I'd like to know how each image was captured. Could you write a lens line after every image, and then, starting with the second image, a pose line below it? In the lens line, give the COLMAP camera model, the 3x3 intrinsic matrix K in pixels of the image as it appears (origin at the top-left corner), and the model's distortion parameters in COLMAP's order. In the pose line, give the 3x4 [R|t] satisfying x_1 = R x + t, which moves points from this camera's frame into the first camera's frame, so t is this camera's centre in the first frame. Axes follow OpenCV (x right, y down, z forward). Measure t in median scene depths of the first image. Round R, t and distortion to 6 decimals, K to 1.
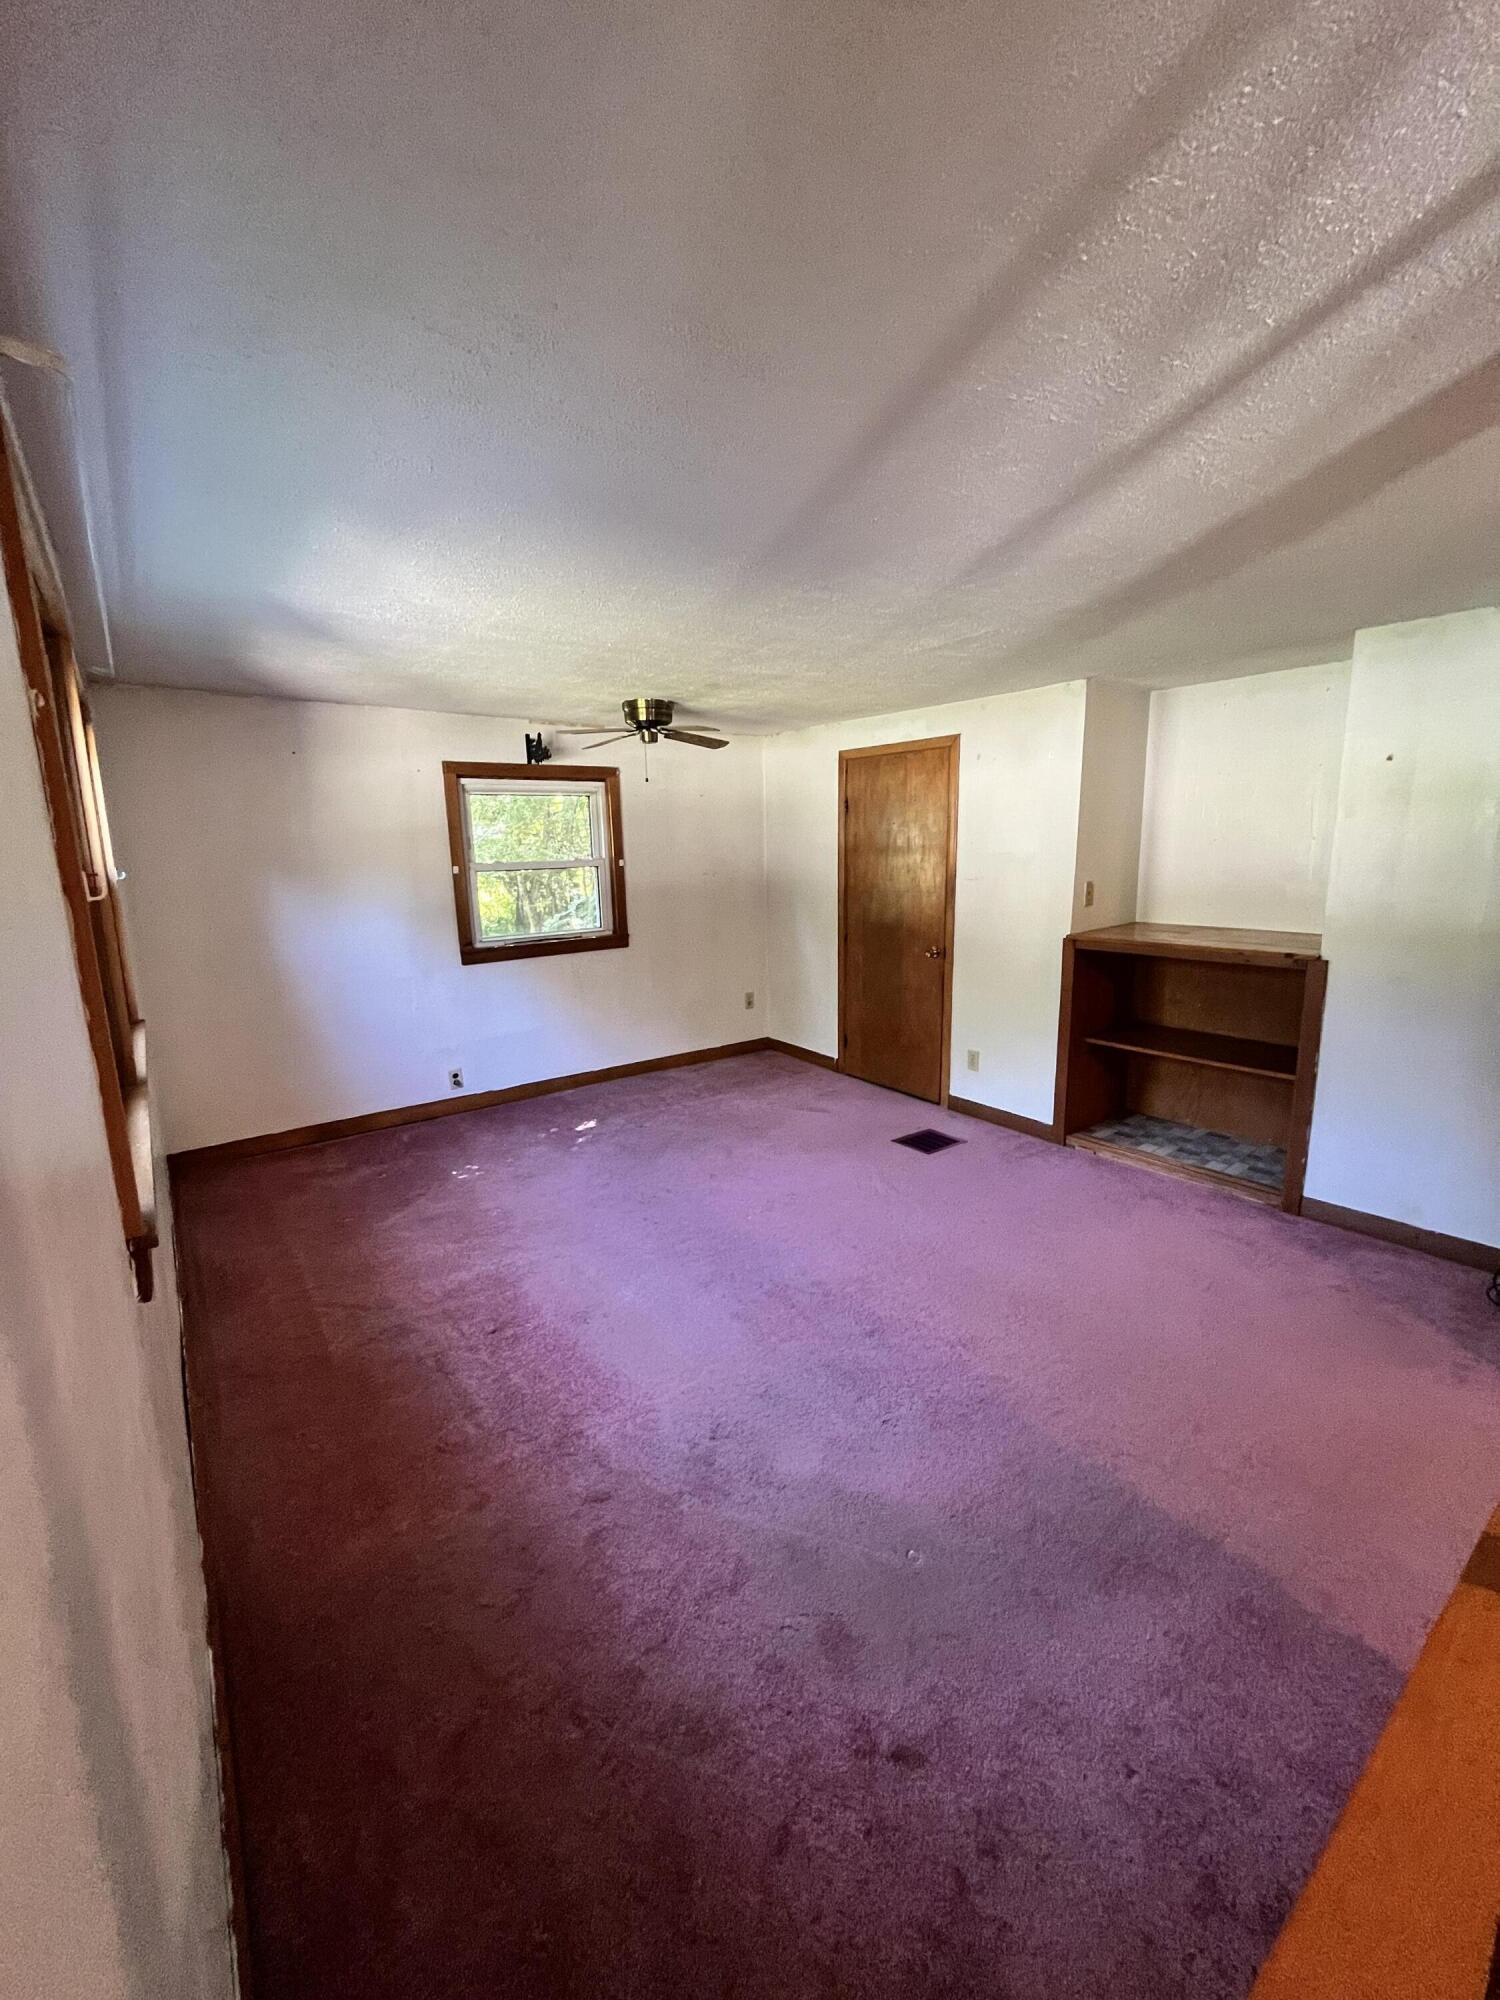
lens RADIAL K [[803.4, 0, 750.0], [0, 803.4, 1000.0], [0, 0, 1]] dist [0.012198, -0.000003]
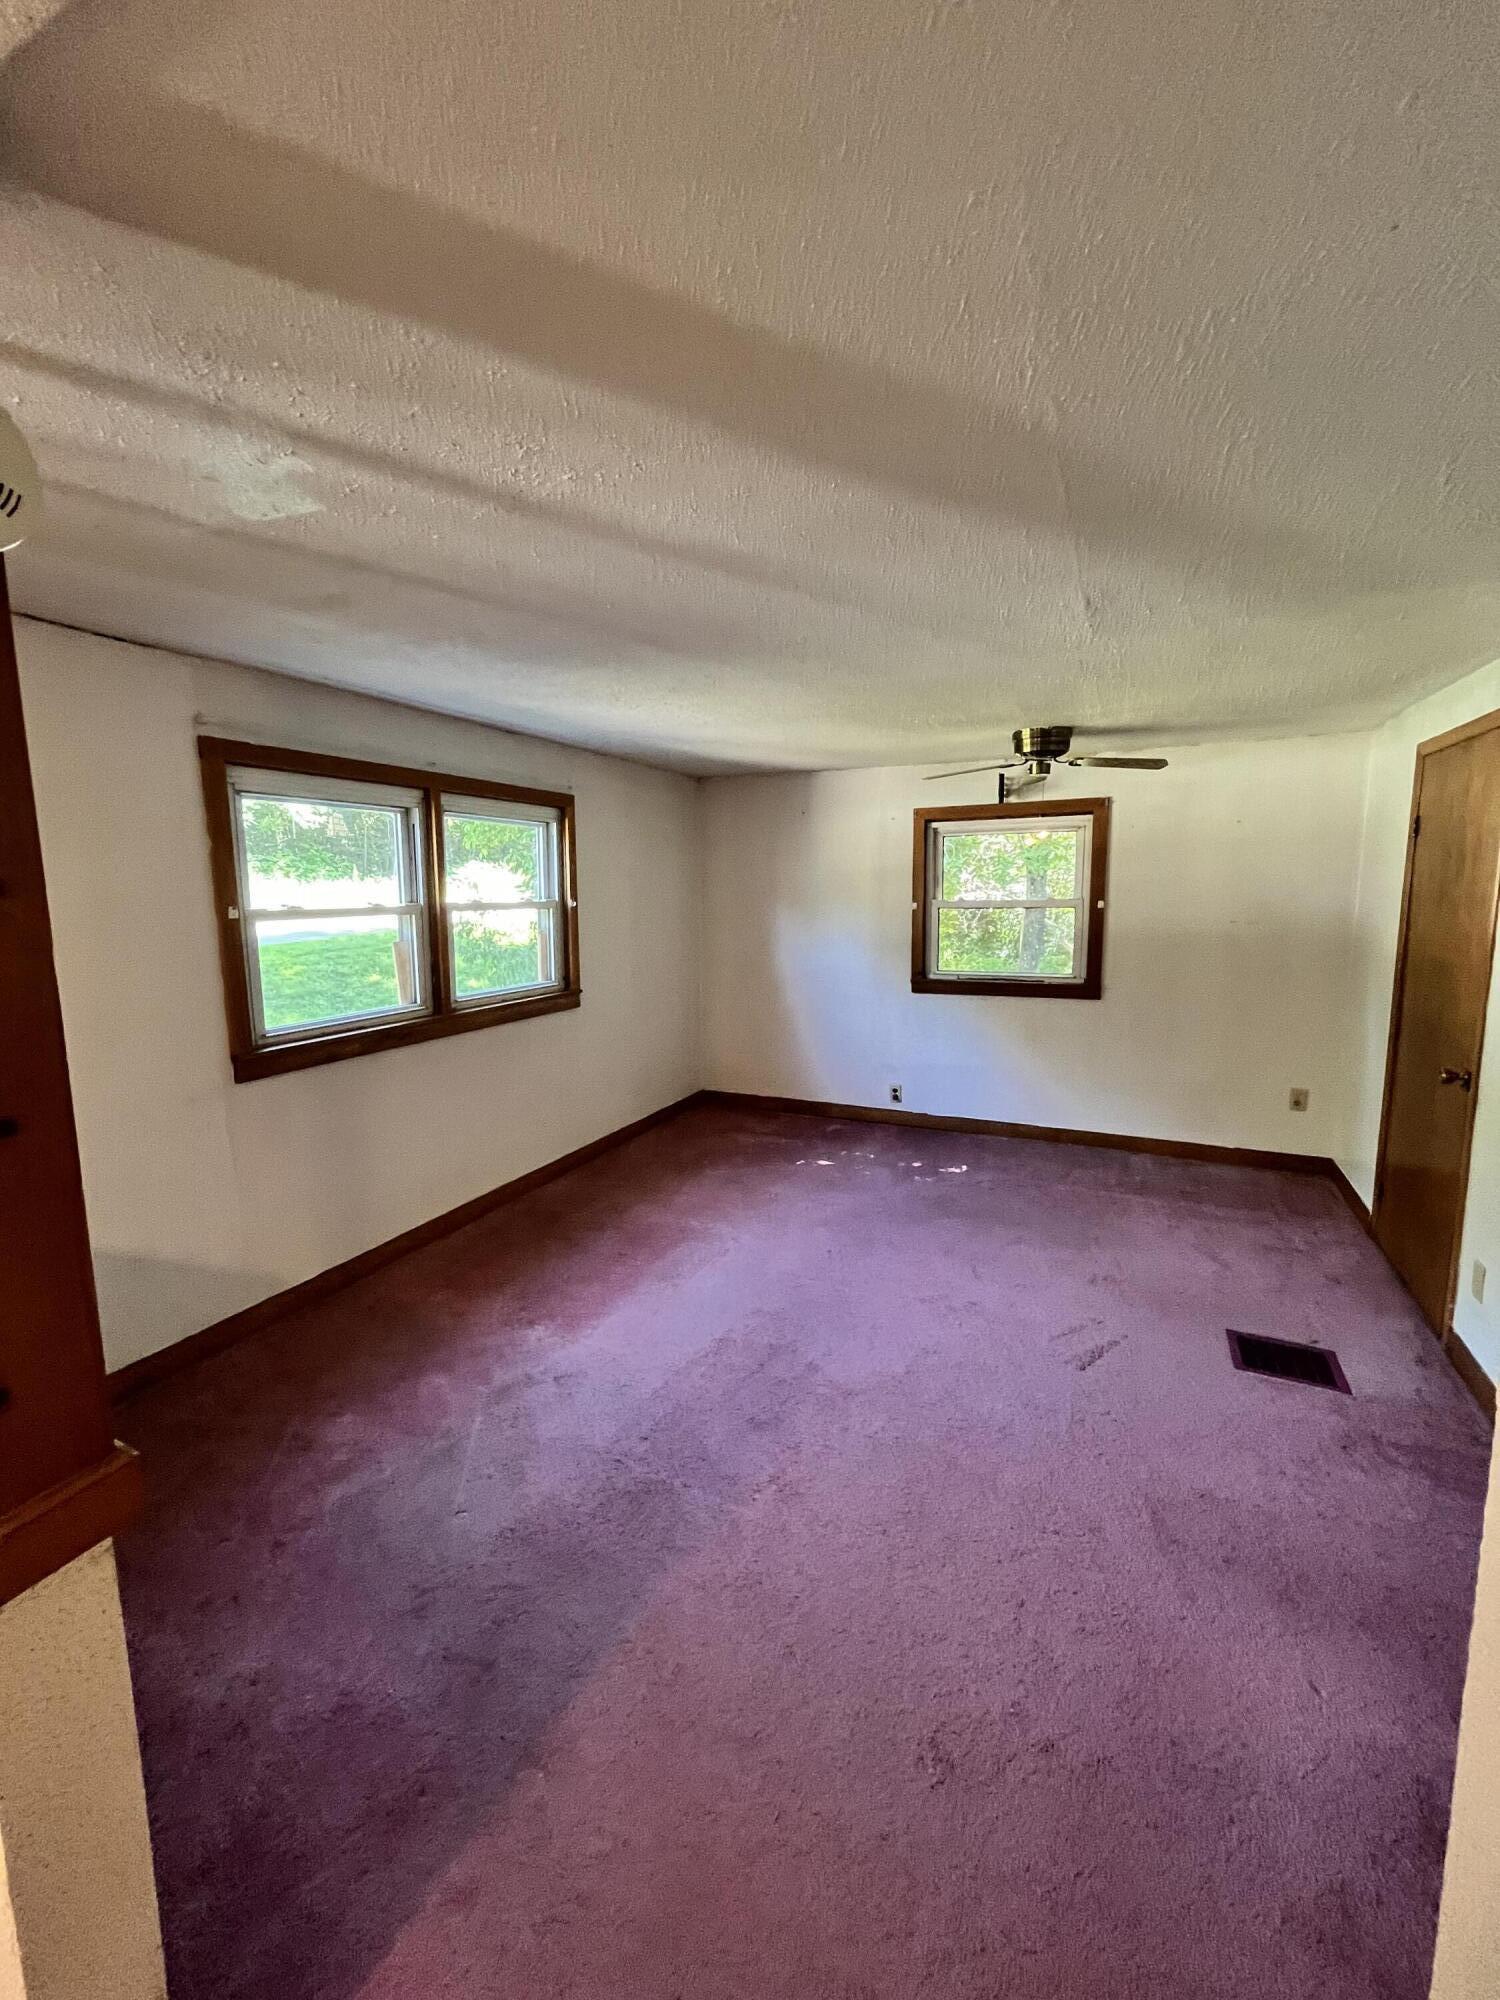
lens RADIAL K [[811.9, 0, 750.0], [0, 811.9, 1000.0], [0, 0, 1]] dist [-0.000435, -0.000025]
pose [[0.473212, 0.136702, -0.870278, 0.495267], [-0.165171, 0.984135, 0.064775, -0.067967], [0.865326, 0.113093, 0.488284, 0.270538]]
